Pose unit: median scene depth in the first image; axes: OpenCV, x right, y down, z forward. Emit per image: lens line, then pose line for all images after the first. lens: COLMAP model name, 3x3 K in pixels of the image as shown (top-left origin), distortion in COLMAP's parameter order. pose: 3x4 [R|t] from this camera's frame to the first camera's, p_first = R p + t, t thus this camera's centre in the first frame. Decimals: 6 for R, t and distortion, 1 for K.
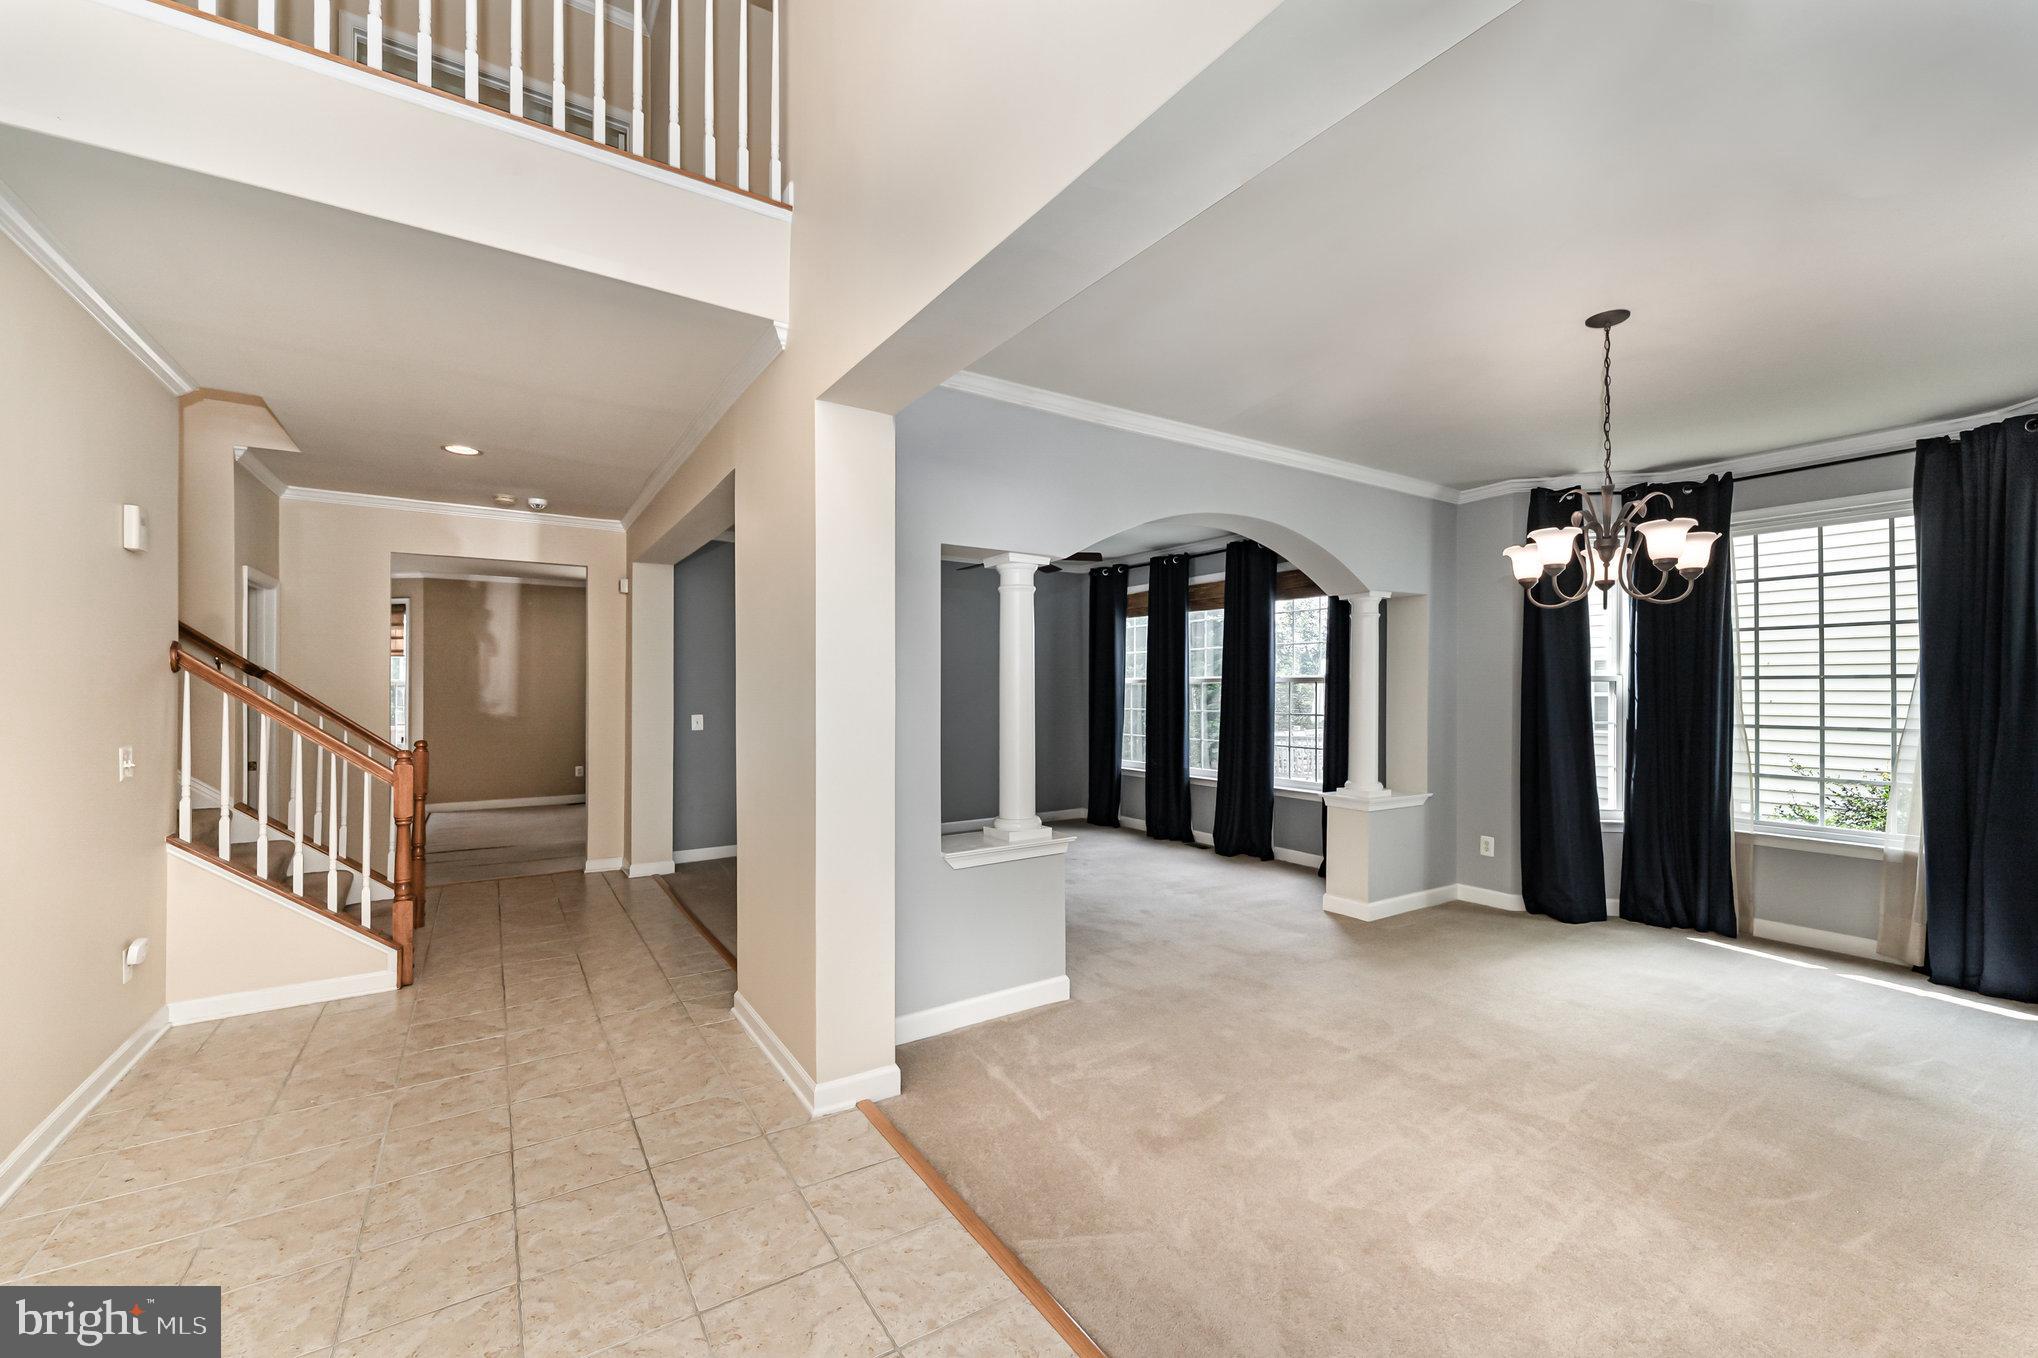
lens RADIAL K [[829.9, 0, 1019.0], [0, 829.9, 679.0], [0, 0, 1]] dist [-0.013935, -0.000118]
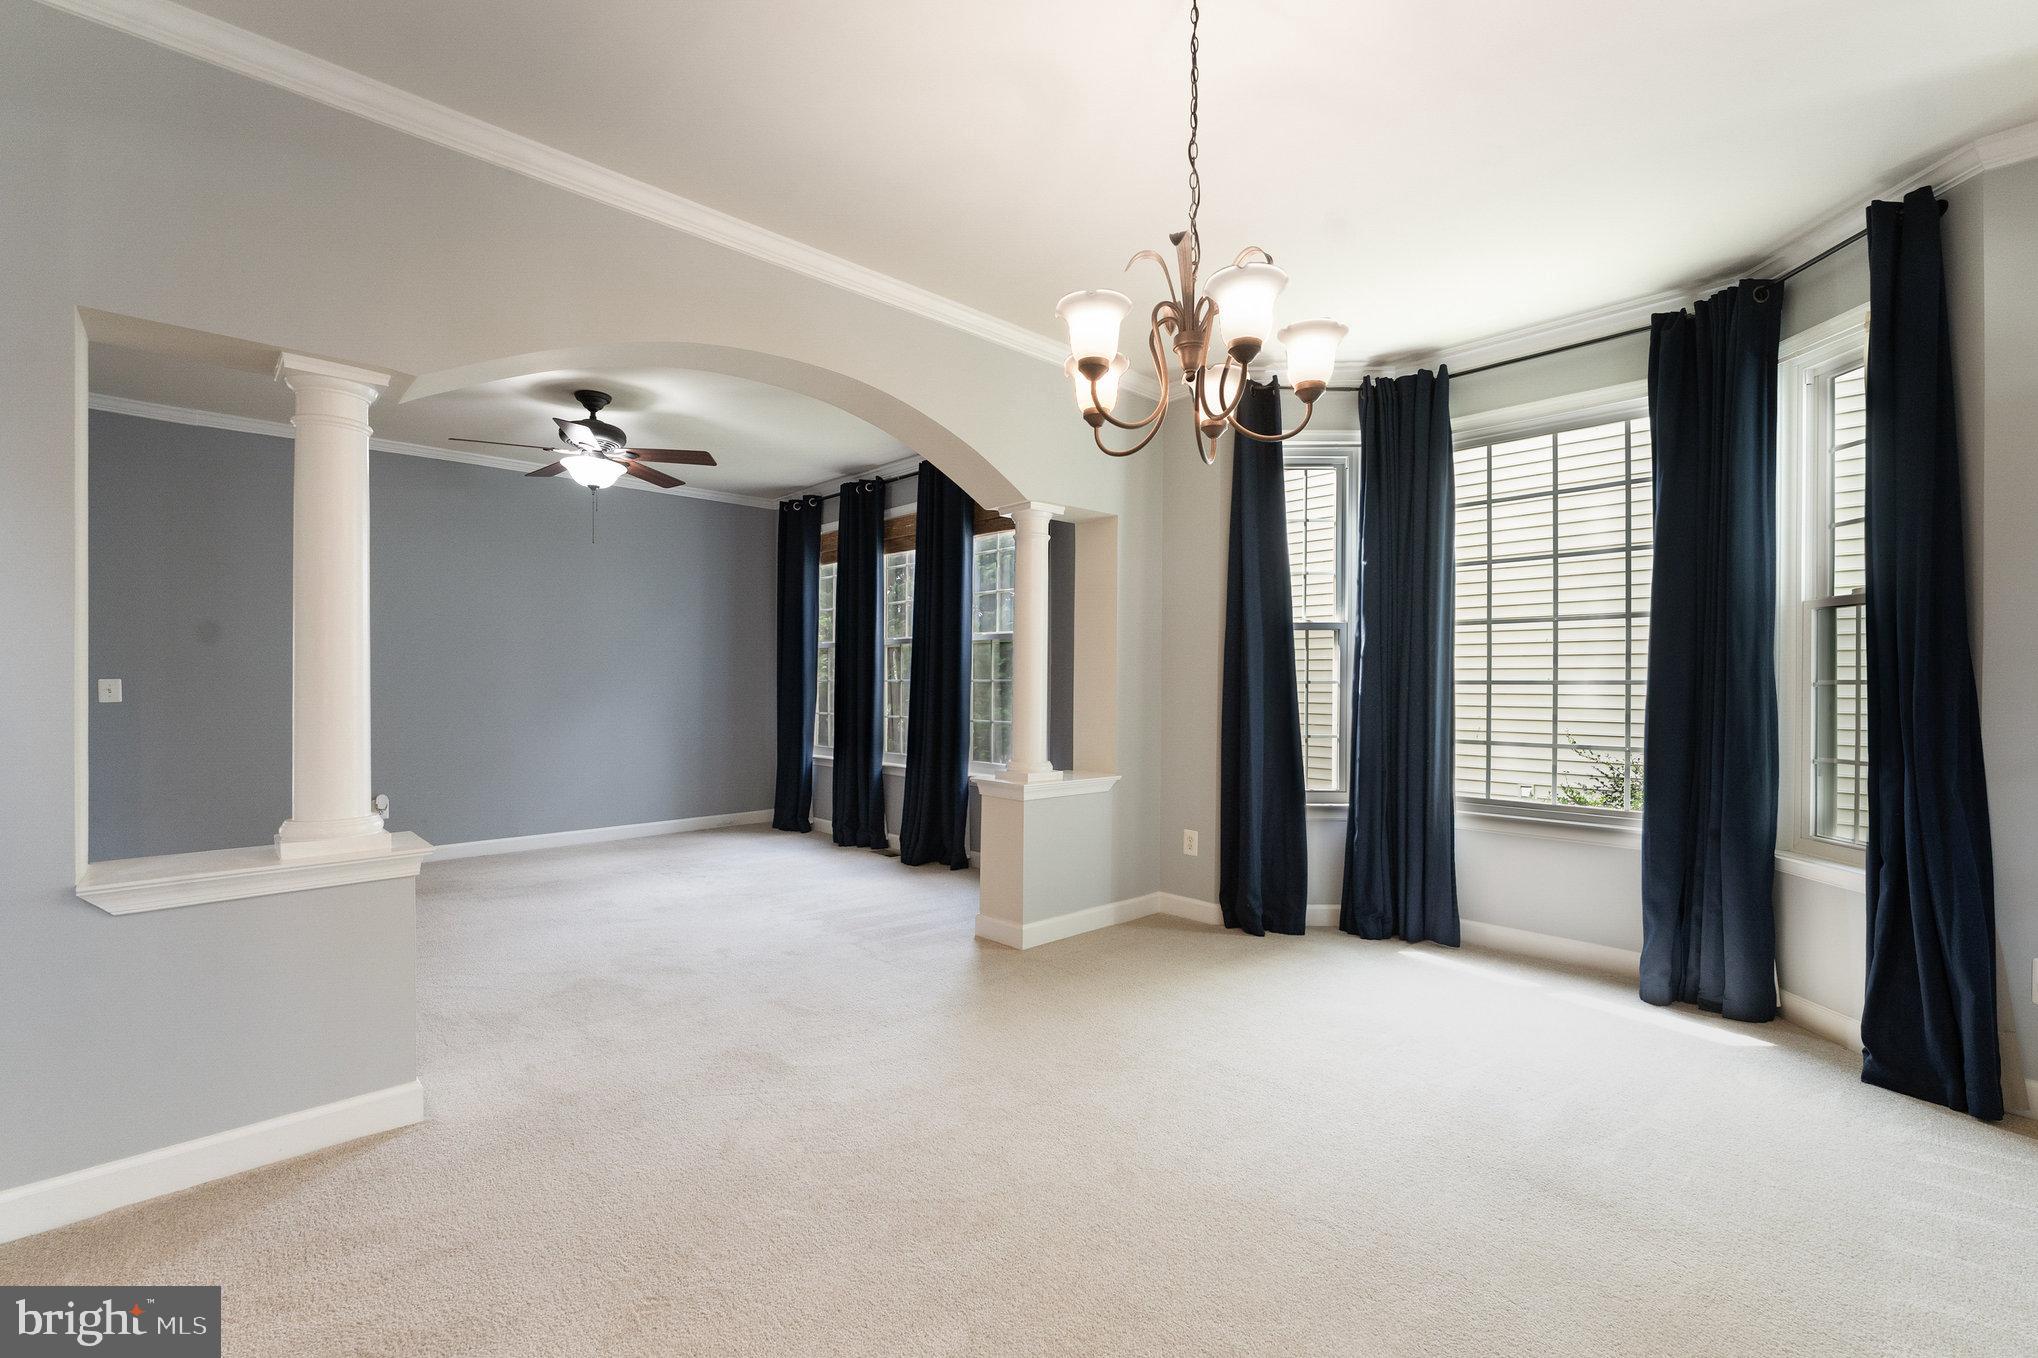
lens RADIAL K [[918.1, 0, 1019.0], [0, 918.1, 679.0], [0, 0, 1]] dist [-0.029505, -0.000220]
pose [[0.979988, 0.001873, 0.199046, 0.234616], [-0.004169, 0.999930, 0.011114, 0.039912], [-0.199011, -0.011722, 0.979927, 0.187159]]
